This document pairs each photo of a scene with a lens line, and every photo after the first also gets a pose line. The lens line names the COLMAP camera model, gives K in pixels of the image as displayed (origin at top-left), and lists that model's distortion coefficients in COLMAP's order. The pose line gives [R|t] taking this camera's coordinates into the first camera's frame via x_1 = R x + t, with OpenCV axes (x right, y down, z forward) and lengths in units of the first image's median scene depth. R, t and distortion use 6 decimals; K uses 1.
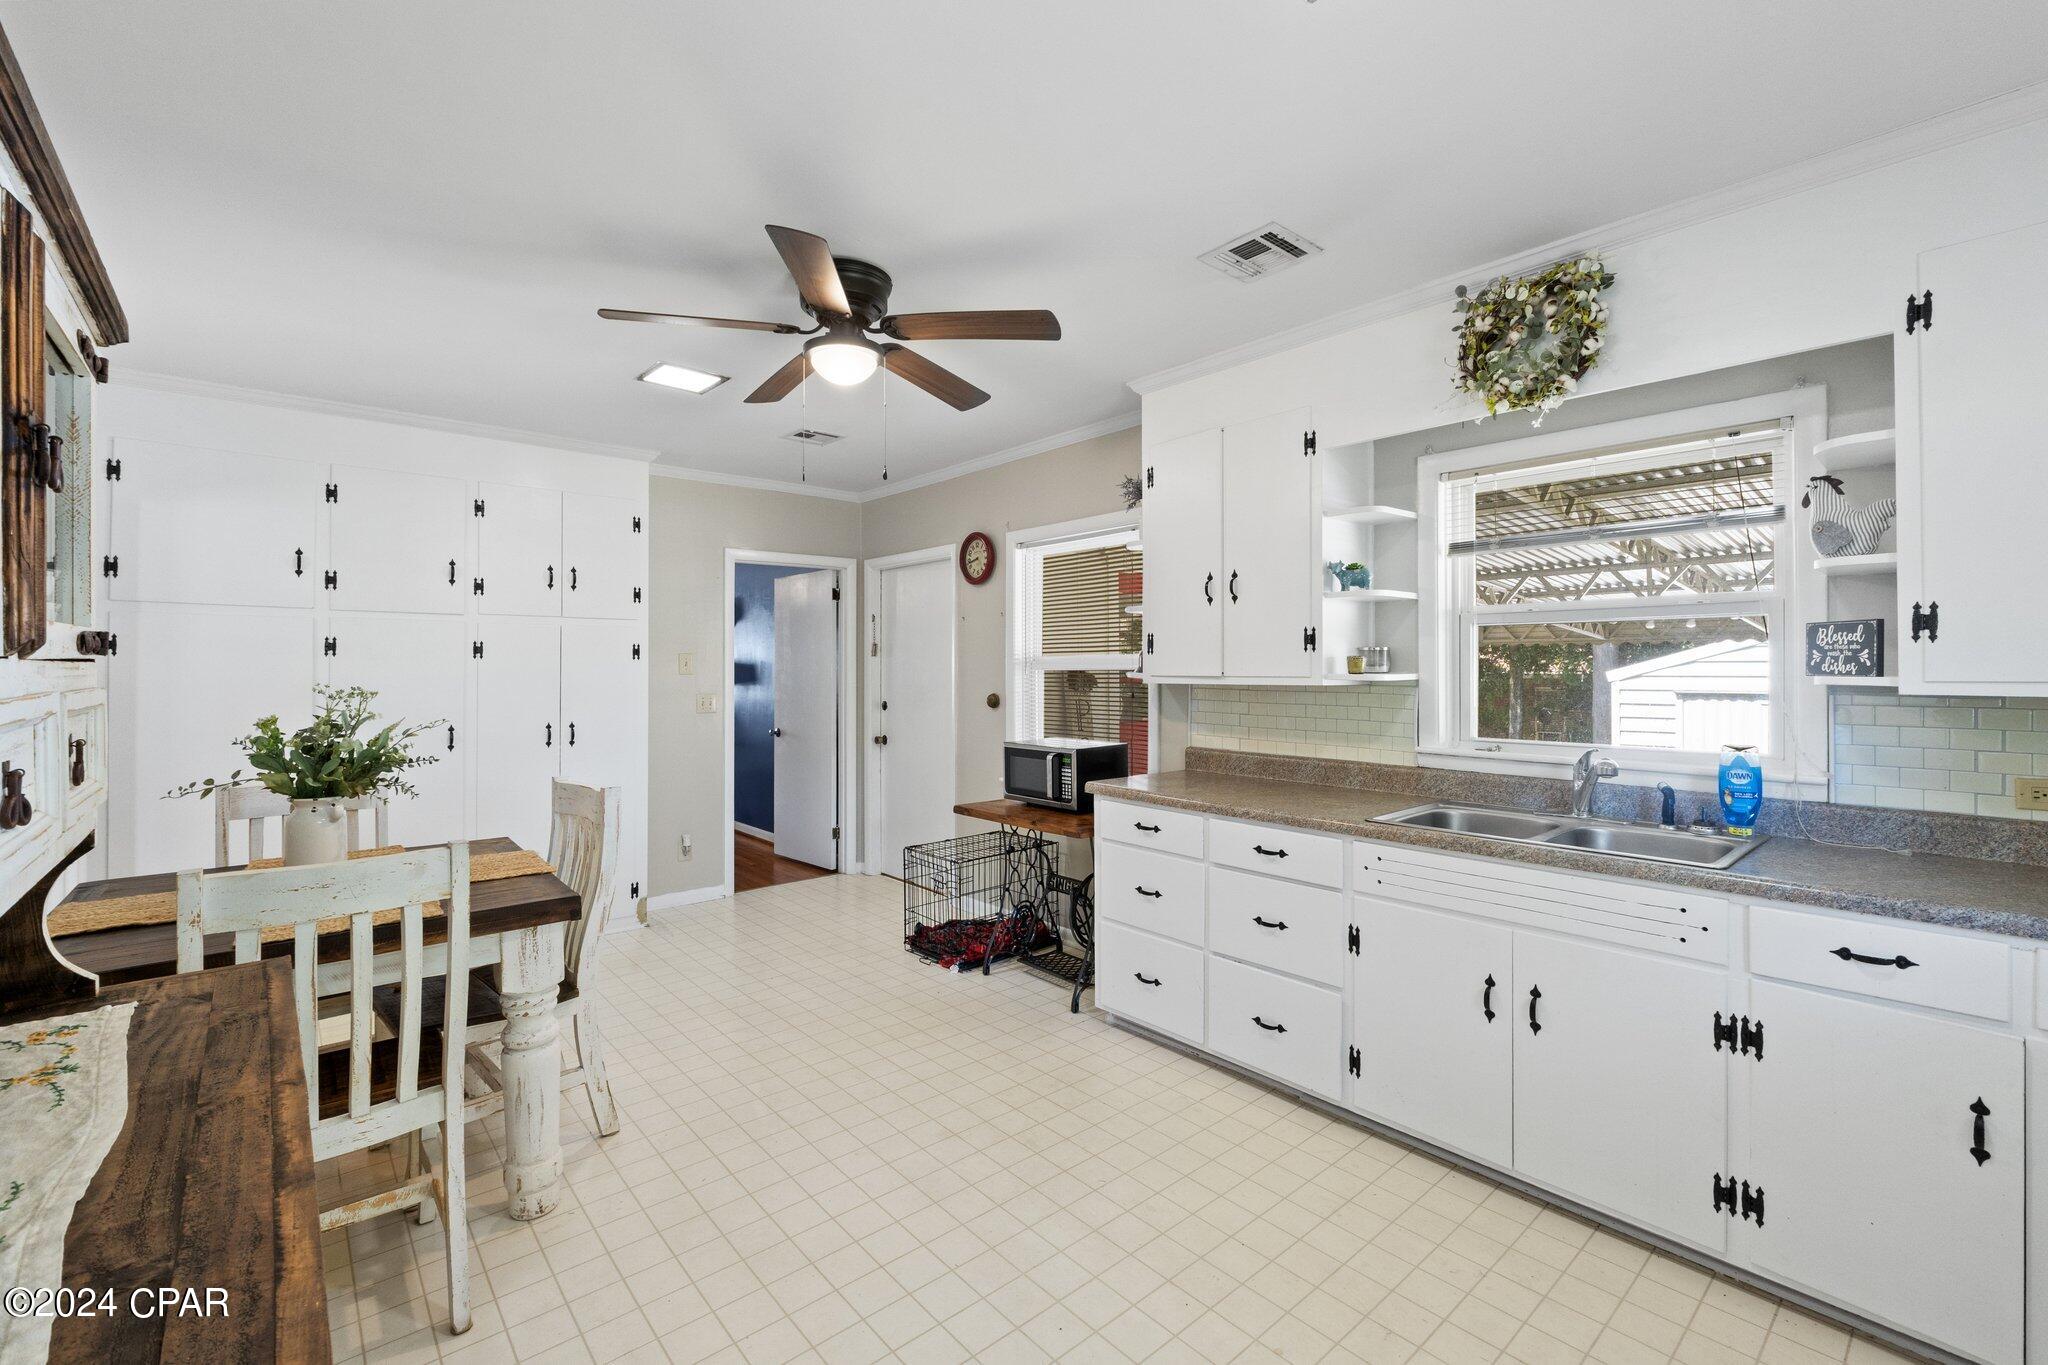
lens RADIAL K [[886.1, 0, 1020.6], [0, 886.1, 664.3], [0, 0, 1]] dist [-0.000564, 0.000001]
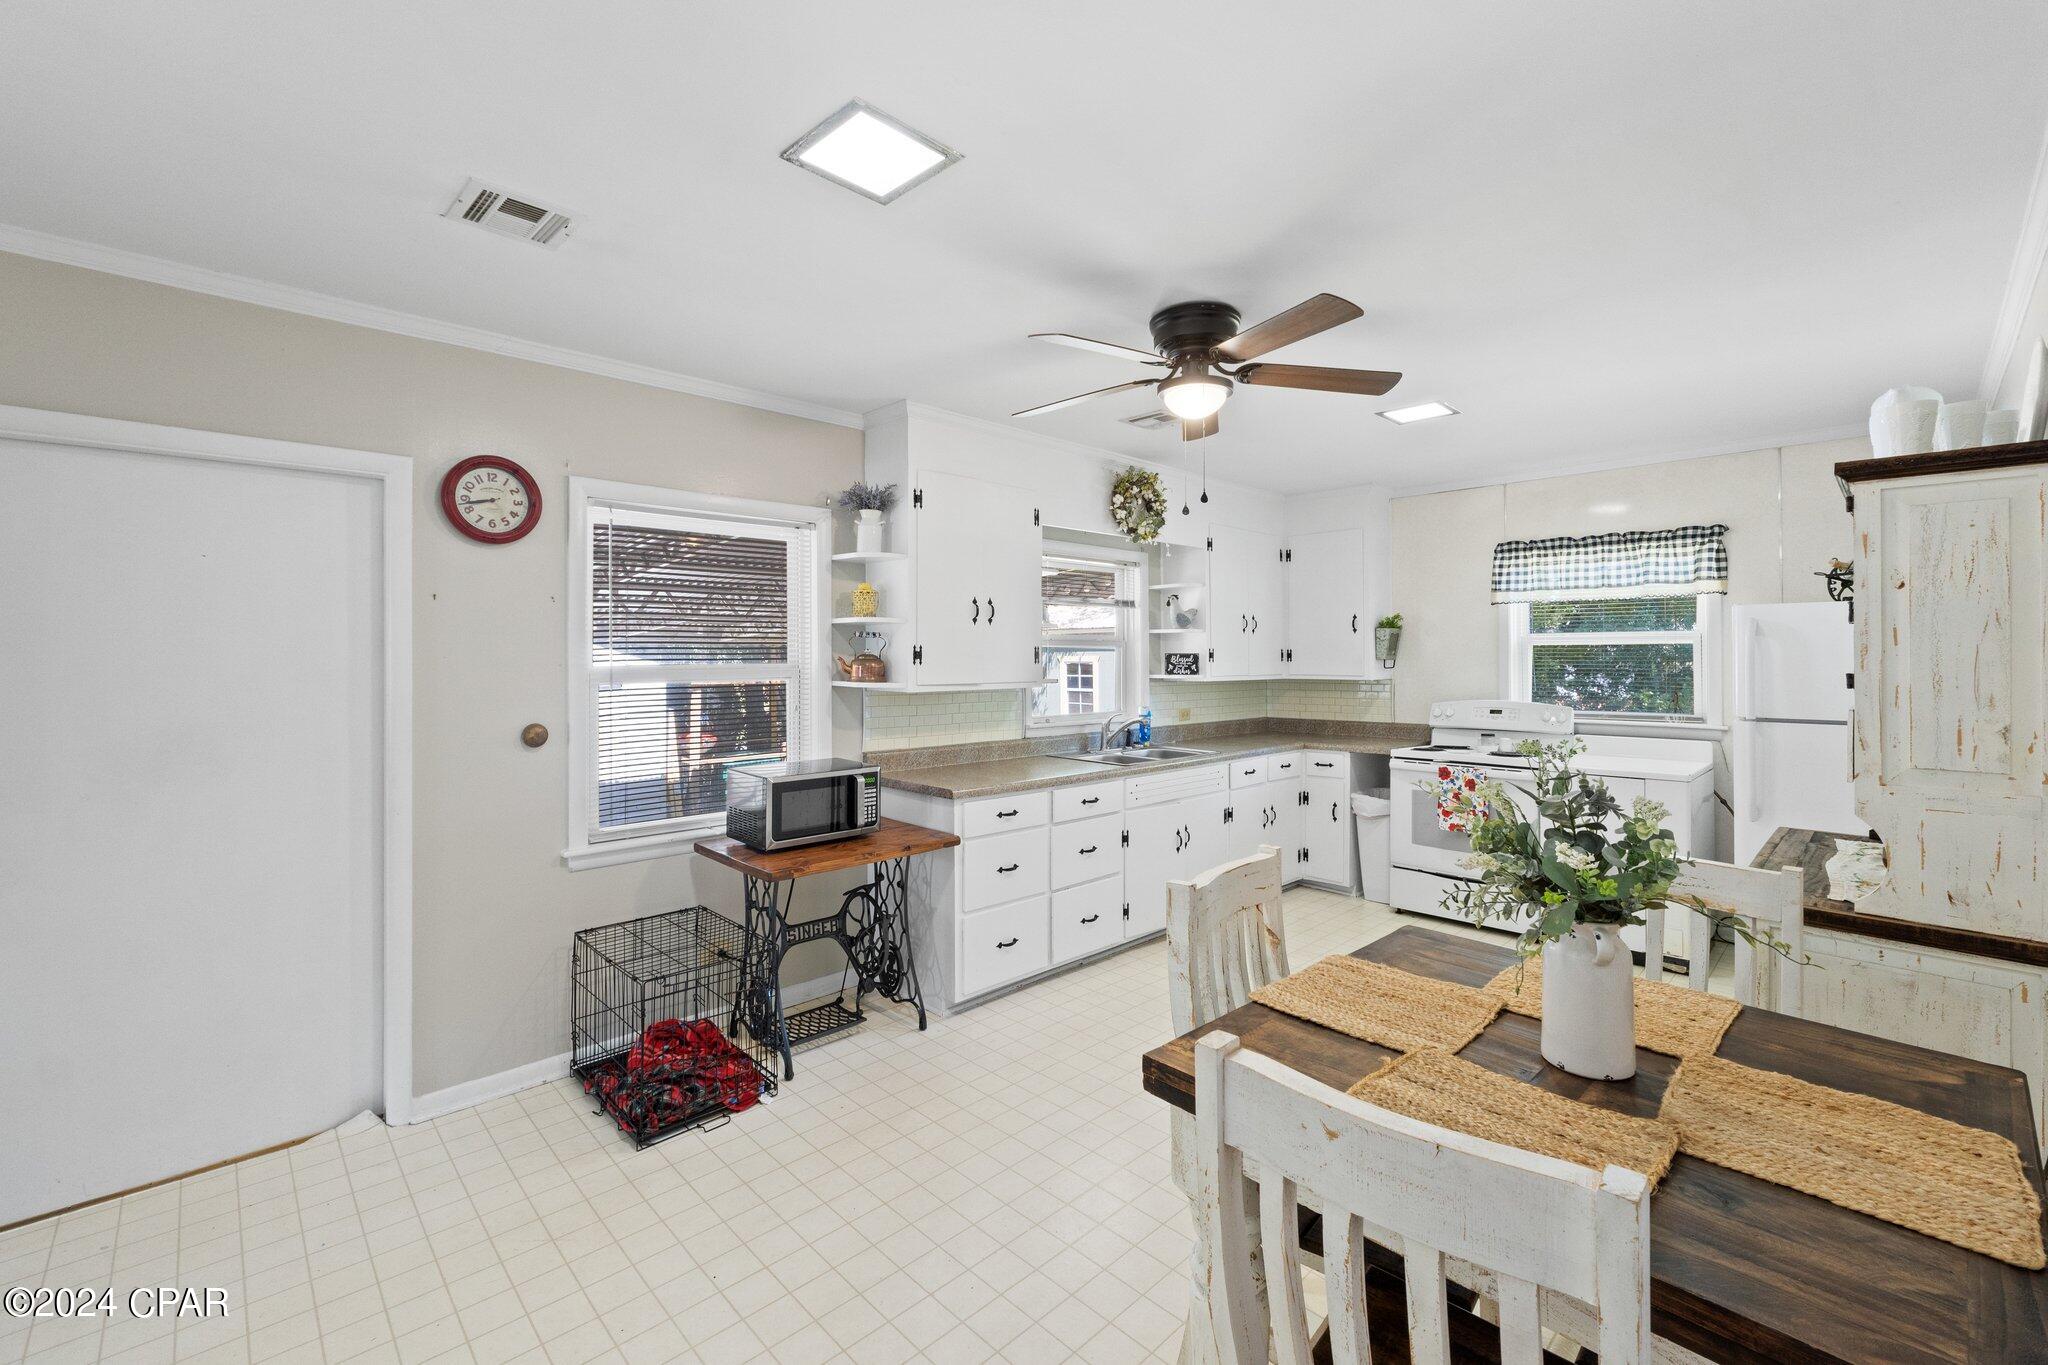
lens RADIAL K [[874.0, 0, 1023.0], [0, 874.0, 647.8], [0, 0, 1]] dist [-0.000867, -0.000569]
pose [[-0.064888, 0.009848, 0.997844, -1.064924], [-0.004440, 0.999939, -0.010157, -0.025535], [-0.997883, -0.005090, -0.064840, 1.104784]]
